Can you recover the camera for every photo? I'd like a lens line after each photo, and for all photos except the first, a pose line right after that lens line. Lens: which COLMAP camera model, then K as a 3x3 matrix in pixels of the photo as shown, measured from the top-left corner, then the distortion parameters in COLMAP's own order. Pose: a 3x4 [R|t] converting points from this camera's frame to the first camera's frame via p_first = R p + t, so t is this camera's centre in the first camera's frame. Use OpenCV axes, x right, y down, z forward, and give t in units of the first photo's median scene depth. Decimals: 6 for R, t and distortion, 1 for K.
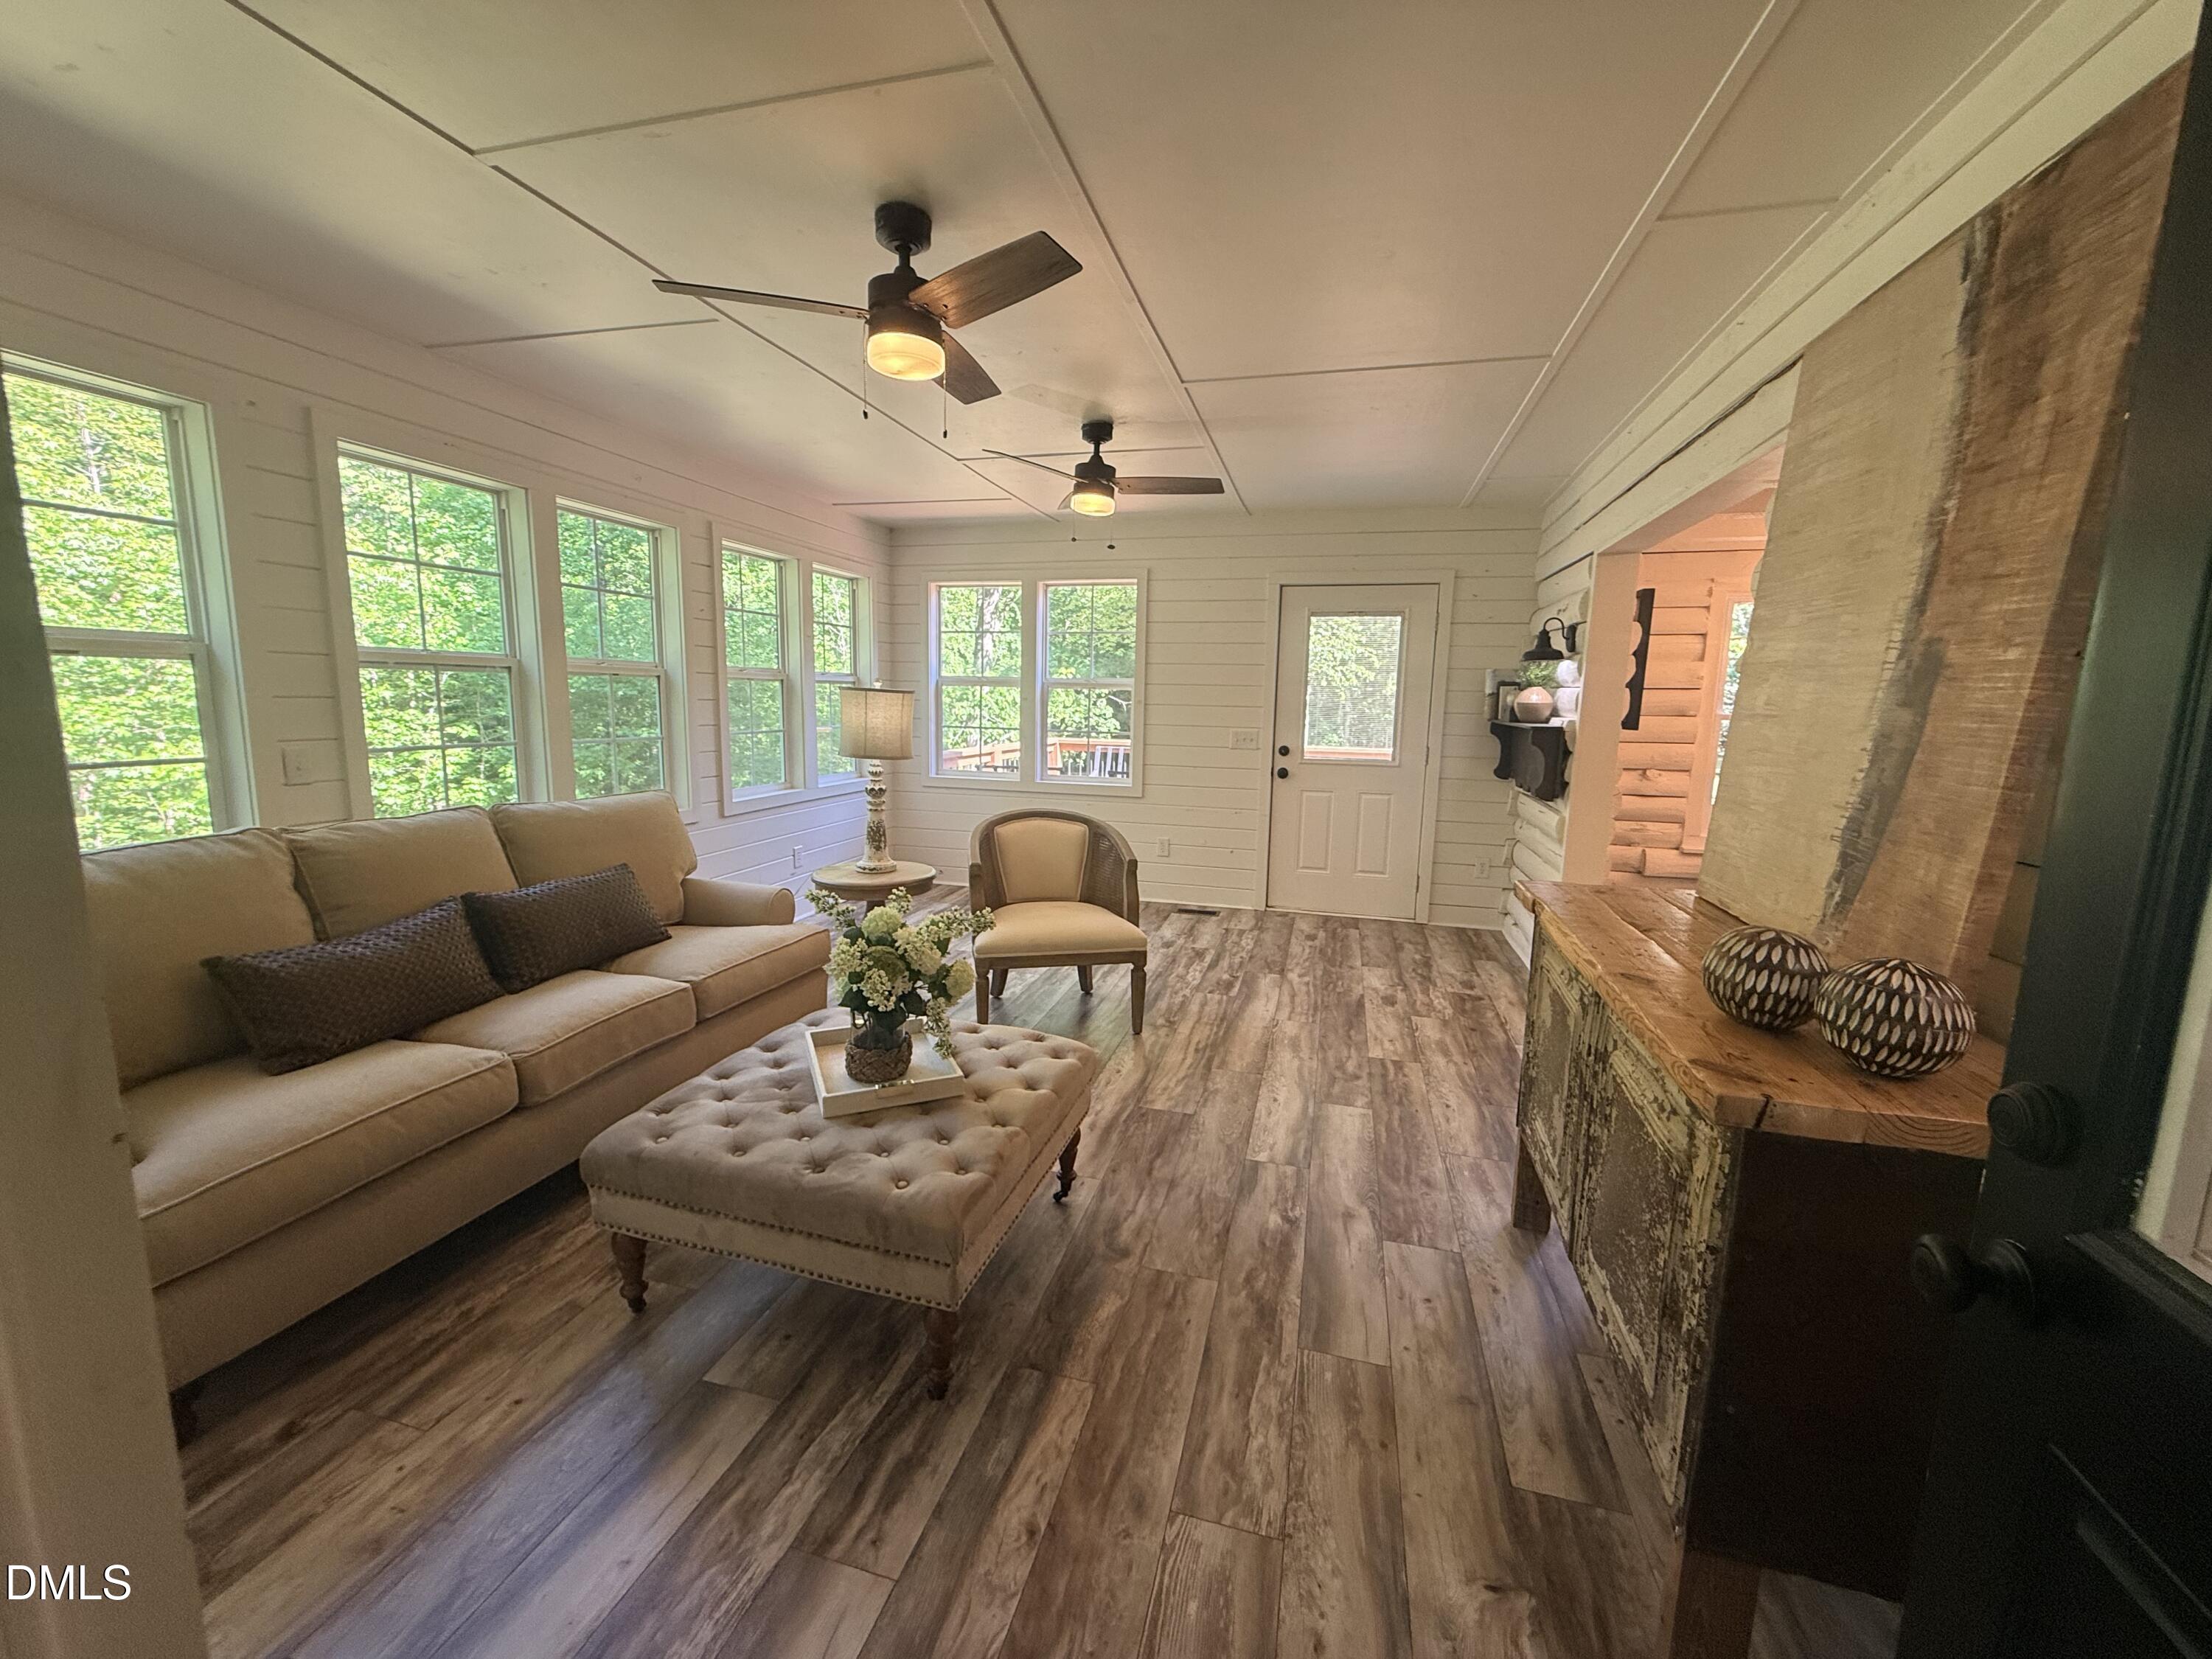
lens RADIAL K [[877.4, 0, 1095.2], [0, 877.4, 830.0], [0, 0, 1]] dist [-0.000053, 0.000030]
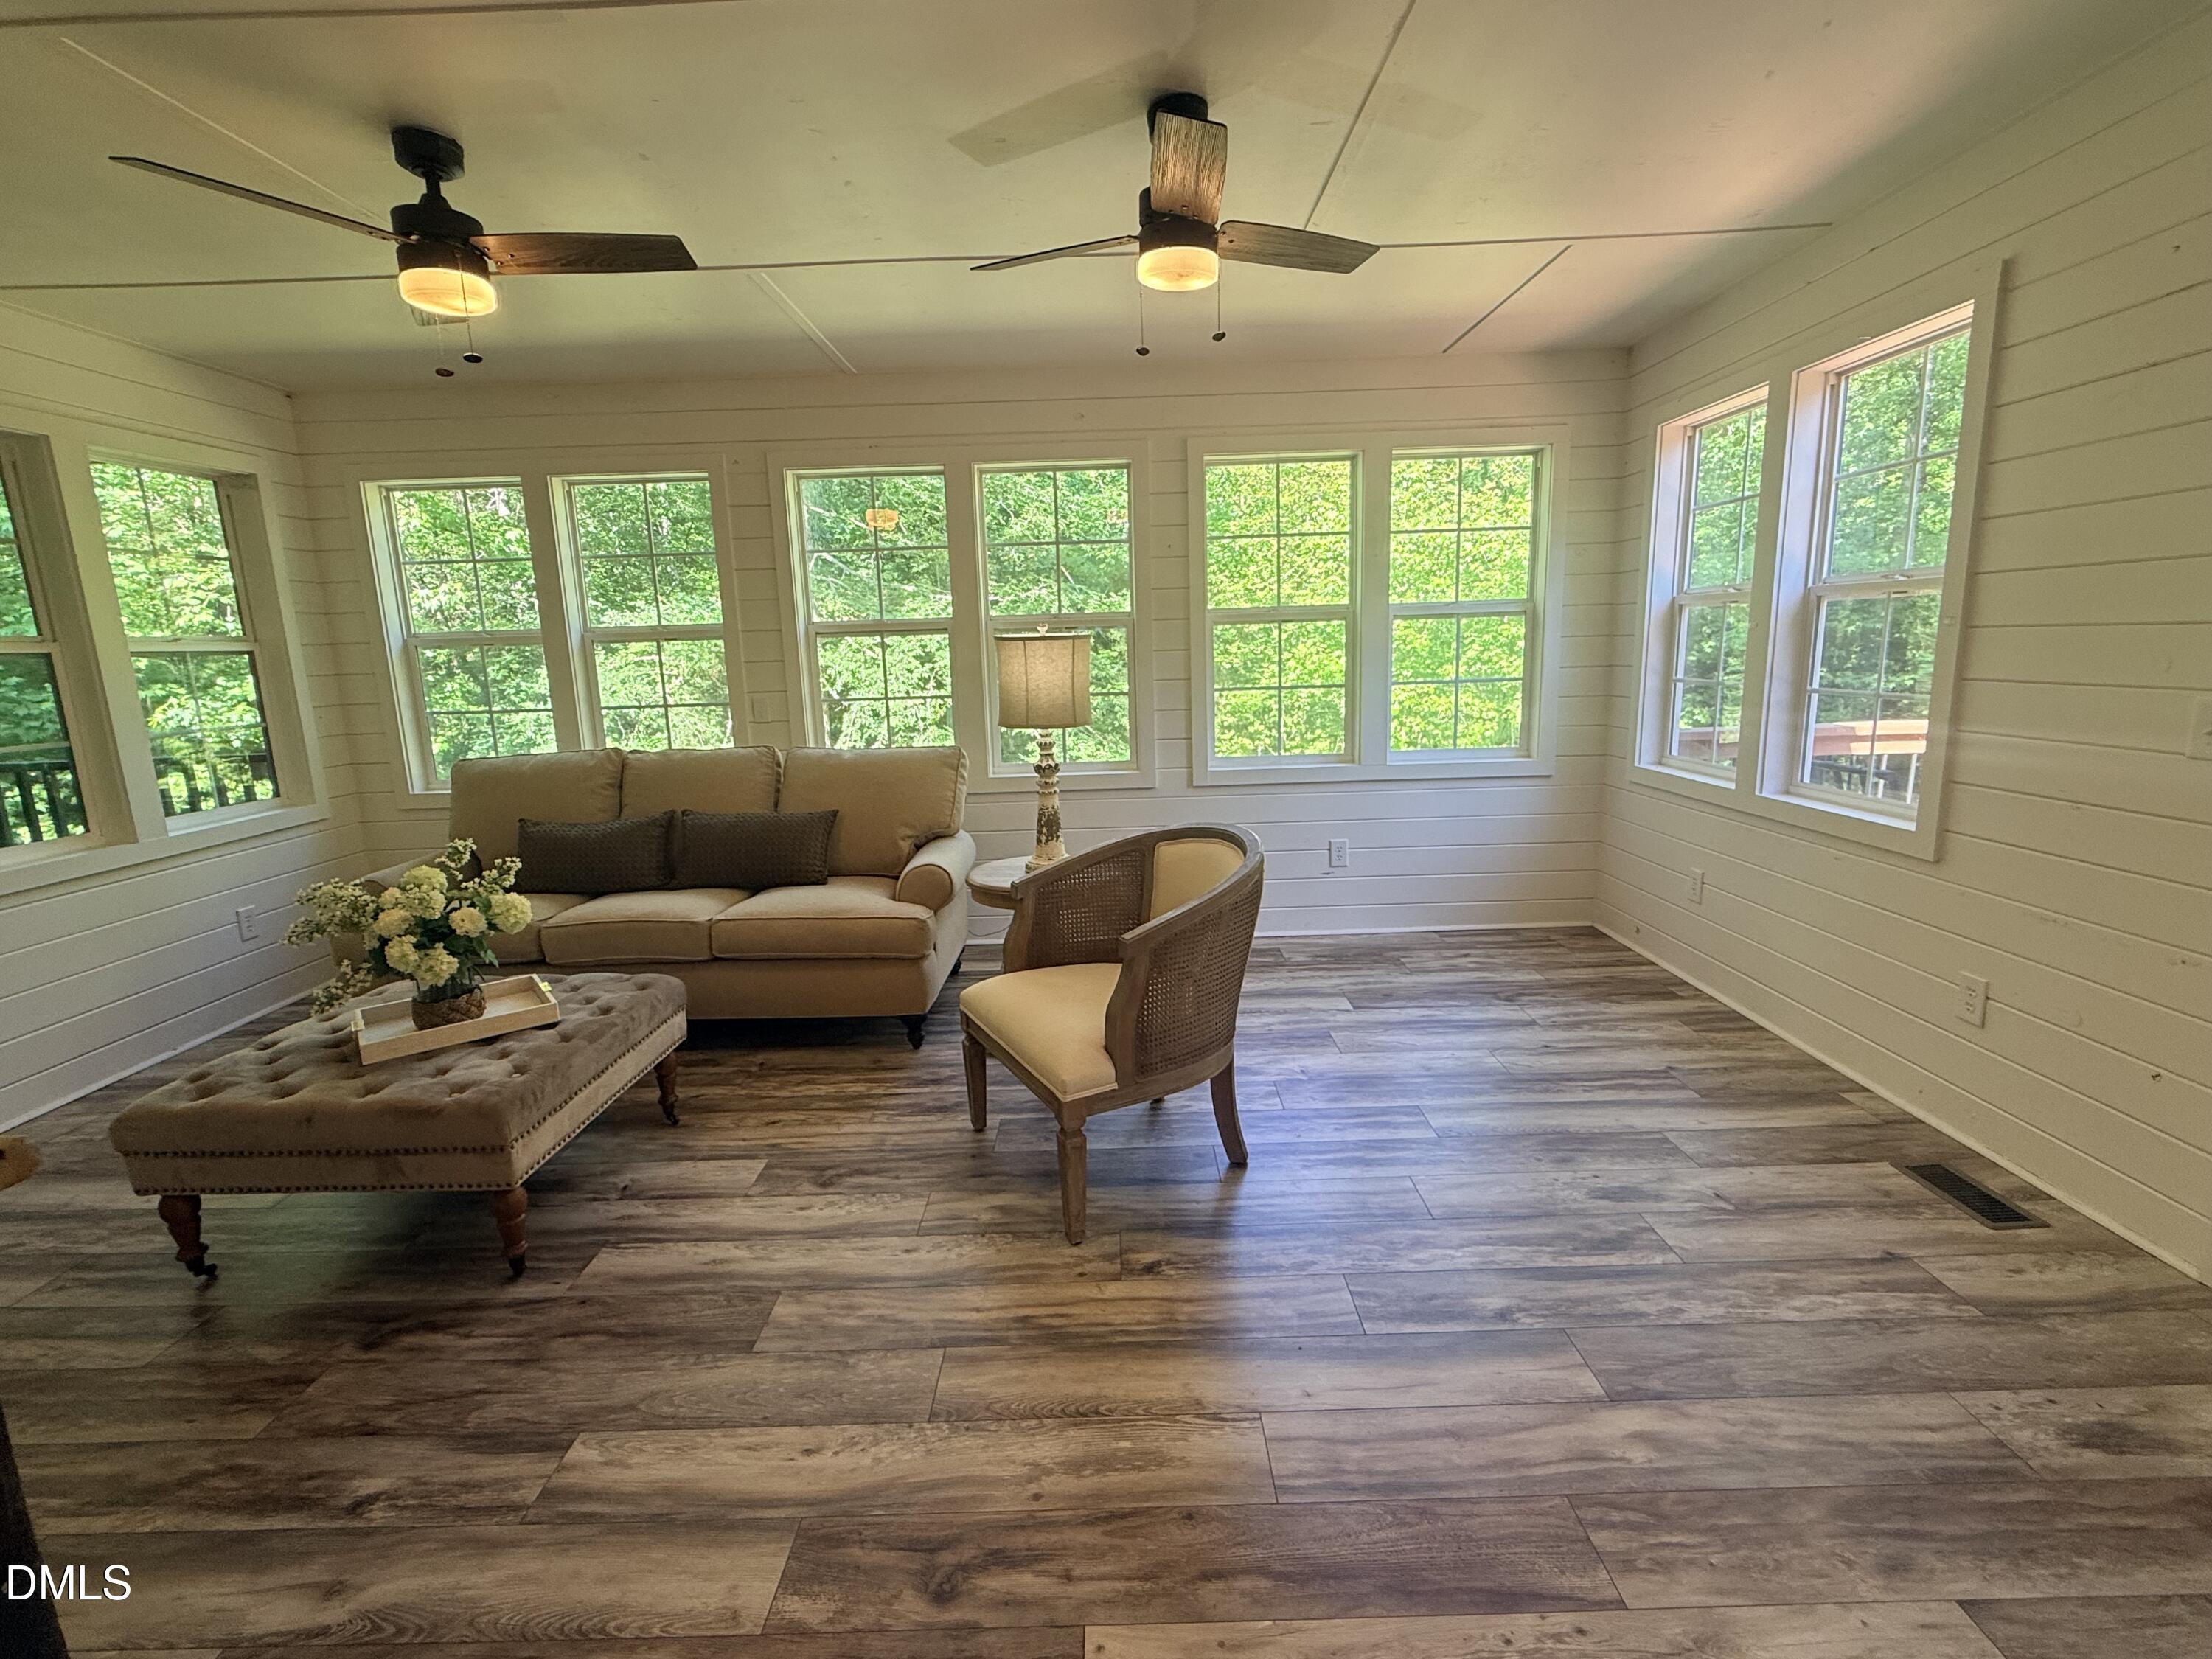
lens RADIAL K [[993.6, 0, 1107.3], [0, 993.6, 828.8], [0, 0, 1]] dist [-0.000428, 0.000079]
pose [[0.264710, 0.148392, -0.952842, 0.651582], [-0.109663, 0.986312, 0.123139, -0.113665], [0.958072, 0.071895, 0.277360, 0.870762]]
